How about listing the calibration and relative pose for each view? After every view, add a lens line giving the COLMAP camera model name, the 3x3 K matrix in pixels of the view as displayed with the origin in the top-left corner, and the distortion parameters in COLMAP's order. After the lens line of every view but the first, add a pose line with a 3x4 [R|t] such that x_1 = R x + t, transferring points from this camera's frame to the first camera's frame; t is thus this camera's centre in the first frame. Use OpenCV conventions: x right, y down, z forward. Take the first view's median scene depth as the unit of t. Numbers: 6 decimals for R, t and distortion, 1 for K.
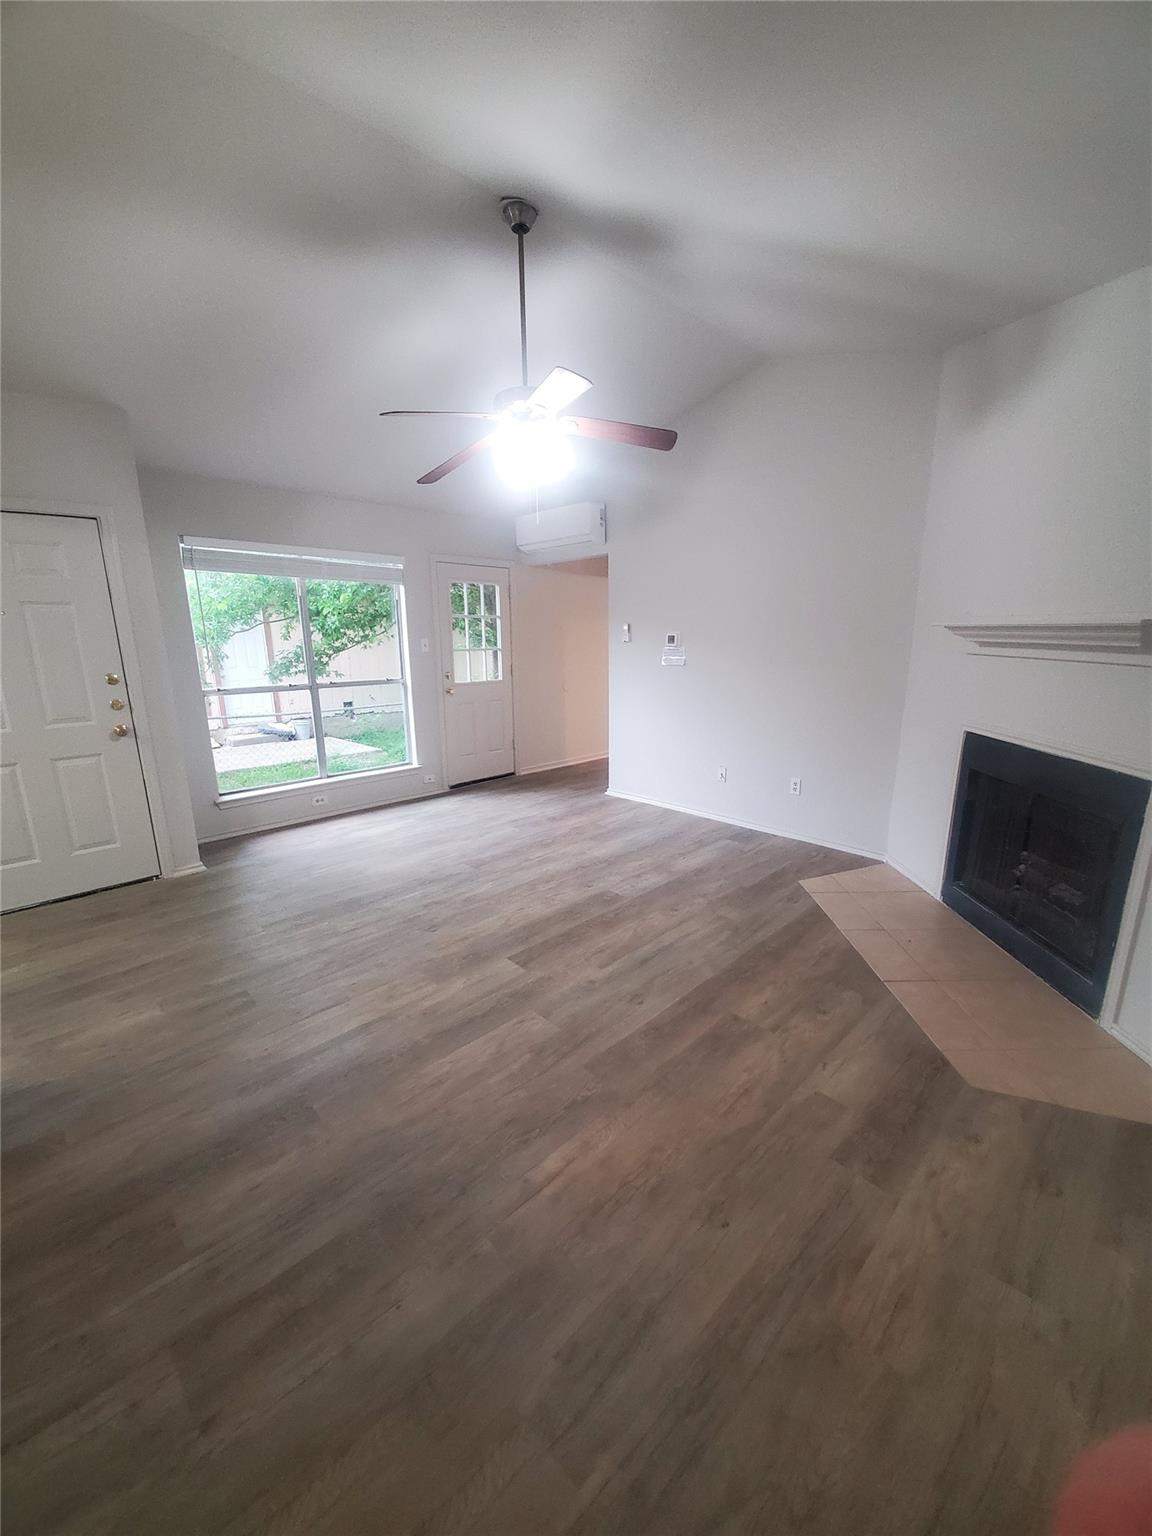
lens RADIAL K [[607.4, 0, 582.1], [0, 607.4, 781.2], [0, 0, 1]] dist [0.005048, -0.011636]
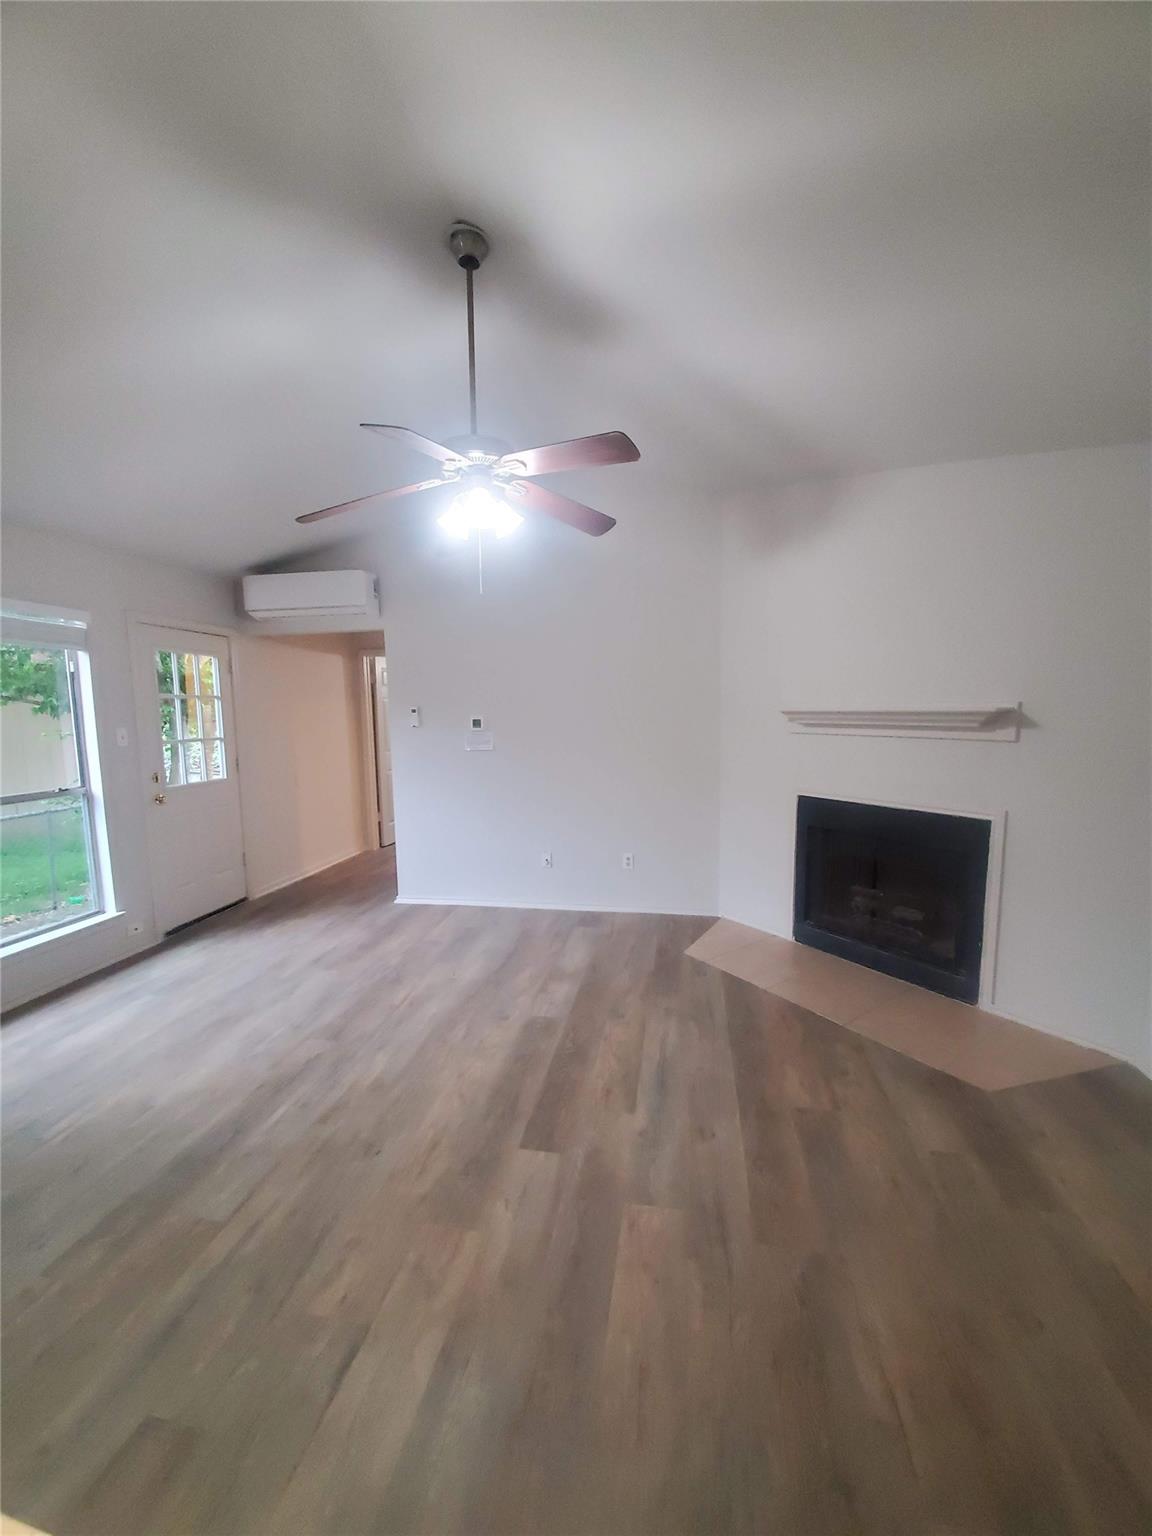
lens RADIAL K [[607.4, 0, 584.7], [0, 607.4, 780.7], [0, 0, 1]] dist [0.005048, -0.011636]
pose [[0.808954, -0.071364, 0.583524, -0.411489], [0.143792, 0.986474, -0.078699, -0.075443], [-0.570015, 0.147570, 0.808274, 0.251965]]
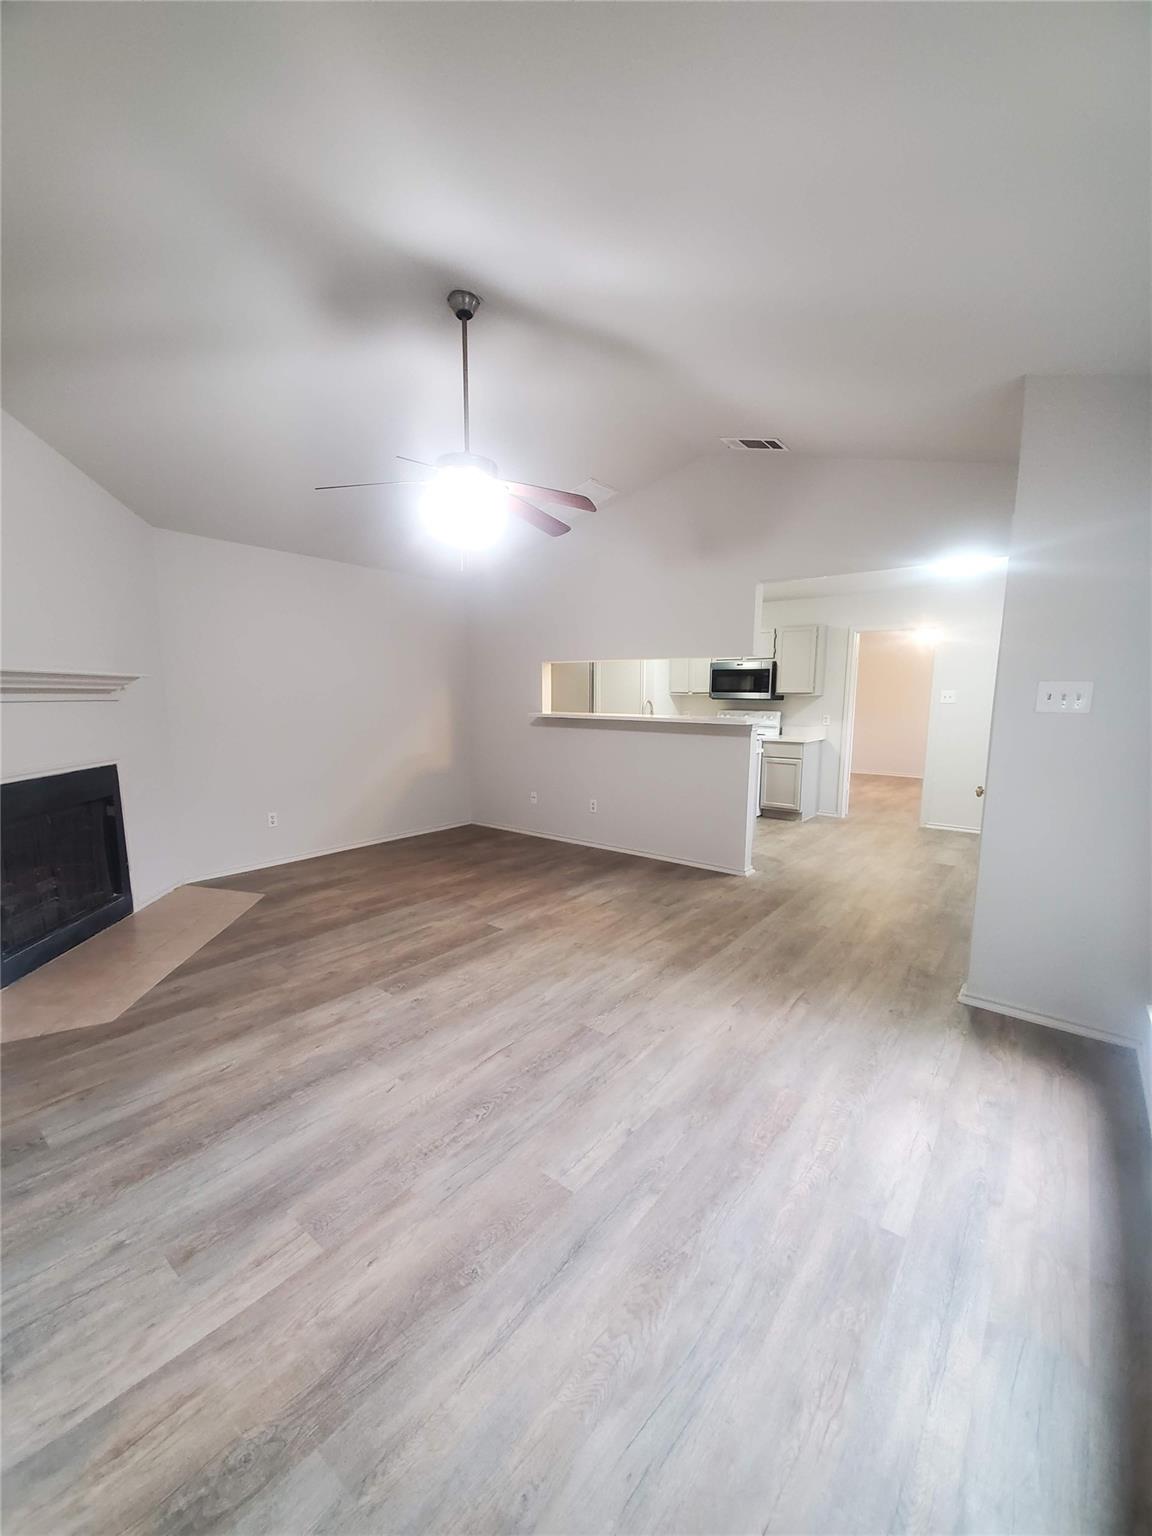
lens RADIAL K [[607.4, 0, 589.9], [0, 607.4, 777.3], [0, 0, 1]] dist [0.005048, -0.011636]
pose [[-0.990132, 0.023188, -0.138207, -0.120390], [-0.029542, 0.929515, 0.367598, -0.431269], [0.136990, 0.368054, -0.919658, 1.857367]]
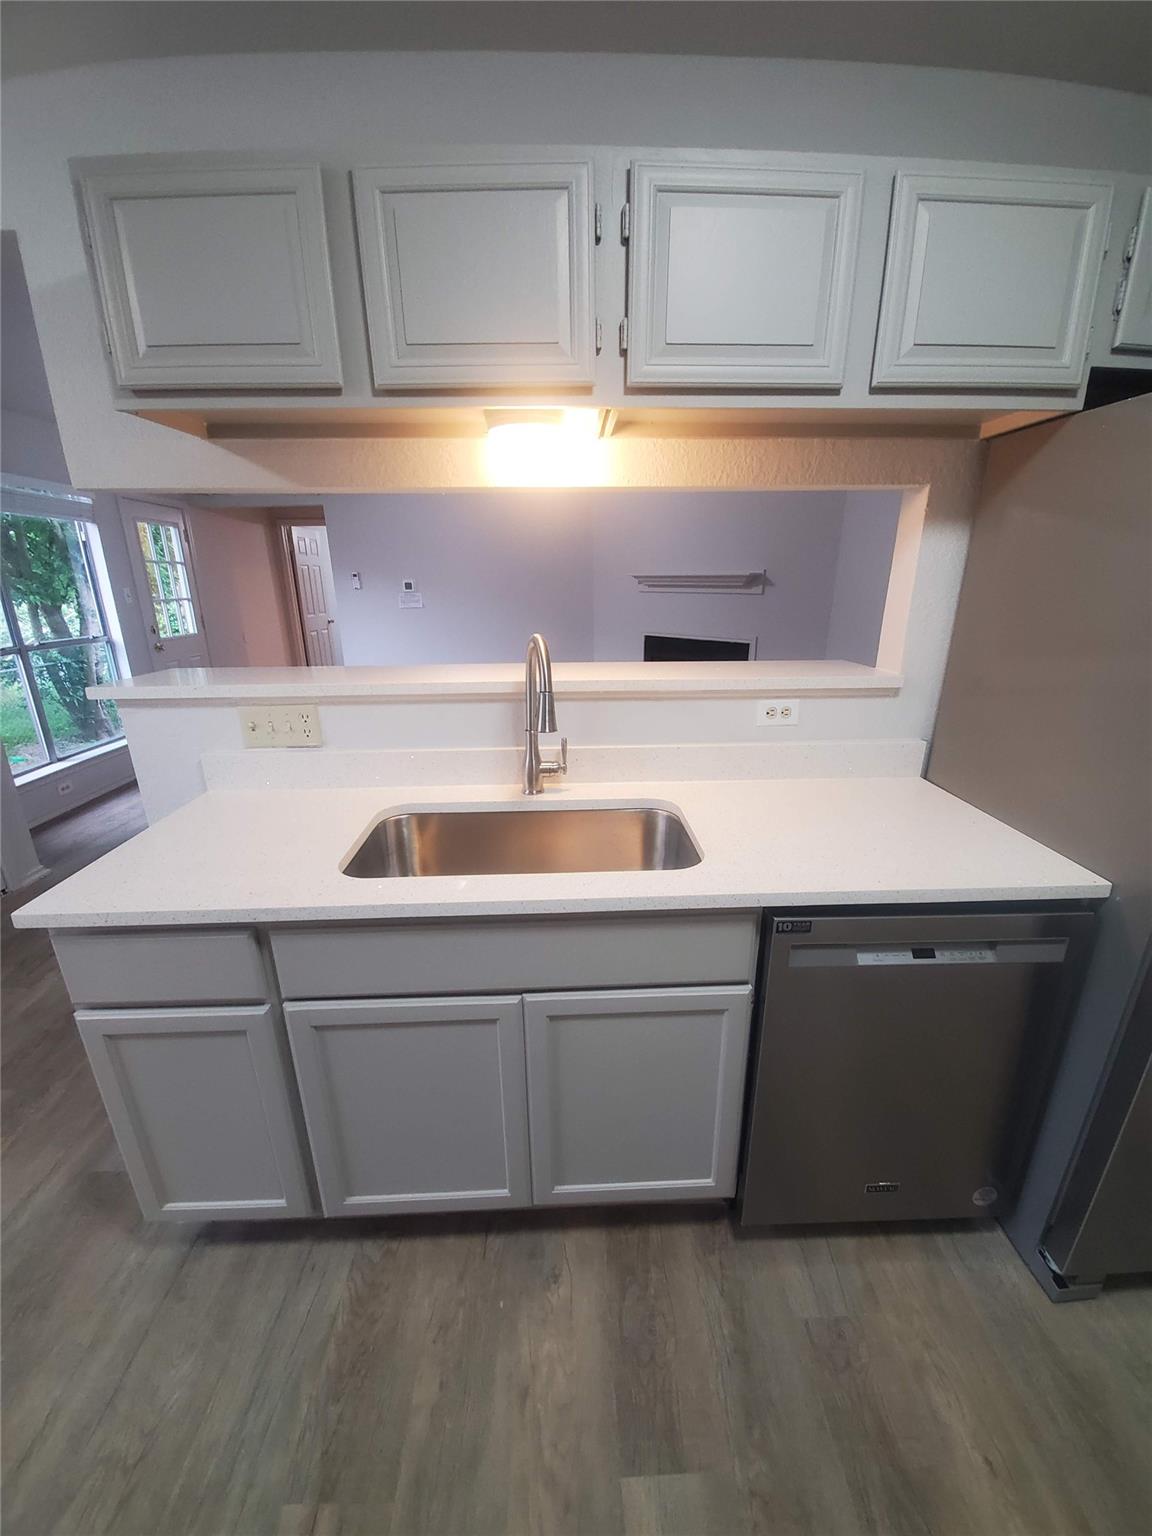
lens RADIAL K [[607.4, 0, 585.1], [0, 607.4, 781.0], [0, 0, 1]] dist [0.005048, -0.011636]
pose [[0.674662, -0.229525, 0.701534, -0.838156], [0.176269, 0.973025, 0.148833, 0.037611], [-0.716771, 0.023247, 0.696921, -0.120789]]
